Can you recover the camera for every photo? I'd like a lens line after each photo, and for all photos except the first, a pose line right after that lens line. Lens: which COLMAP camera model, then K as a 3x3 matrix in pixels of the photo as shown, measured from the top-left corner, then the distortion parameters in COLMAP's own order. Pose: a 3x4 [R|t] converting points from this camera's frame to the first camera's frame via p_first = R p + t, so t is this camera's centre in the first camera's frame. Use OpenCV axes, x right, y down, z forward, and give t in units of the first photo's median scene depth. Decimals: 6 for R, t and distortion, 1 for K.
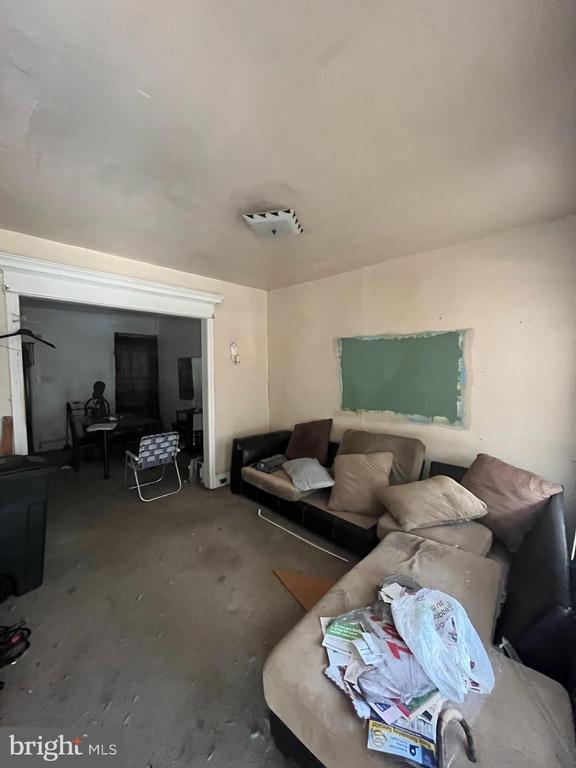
lens RADIAL K [[308.7, 0, 283.0], [0, 308.7, 383.0], [0, 0, 1]] dist [-0.004991, -0.000124]
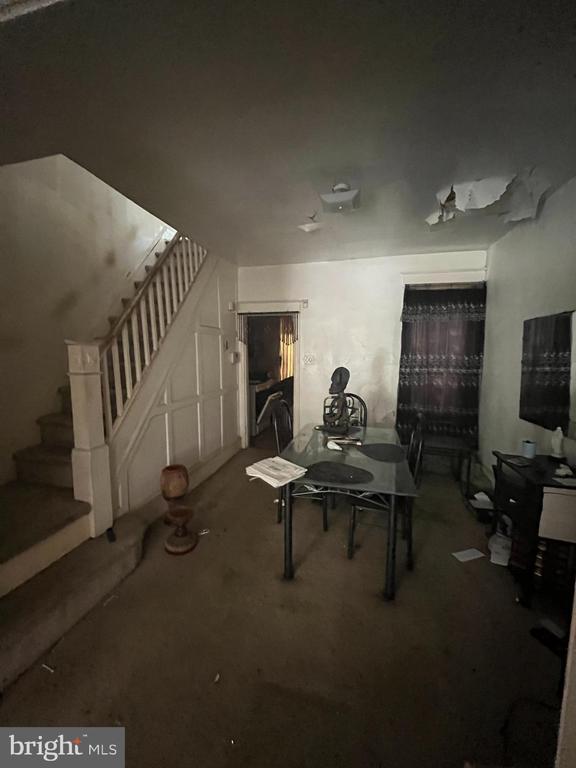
lens RADIAL K [[308.7, 0, 283.0], [0, 308.7, 383.0], [0, 0, 1]] dist [-0.004991, -0.000124]
pose [[0.487152, 0.091067, -0.868556, -0.130661], [-0.044258, 0.995845, 0.079589, -0.013561], [0.872195, -0.000332, 0.489158, 0.502051]]
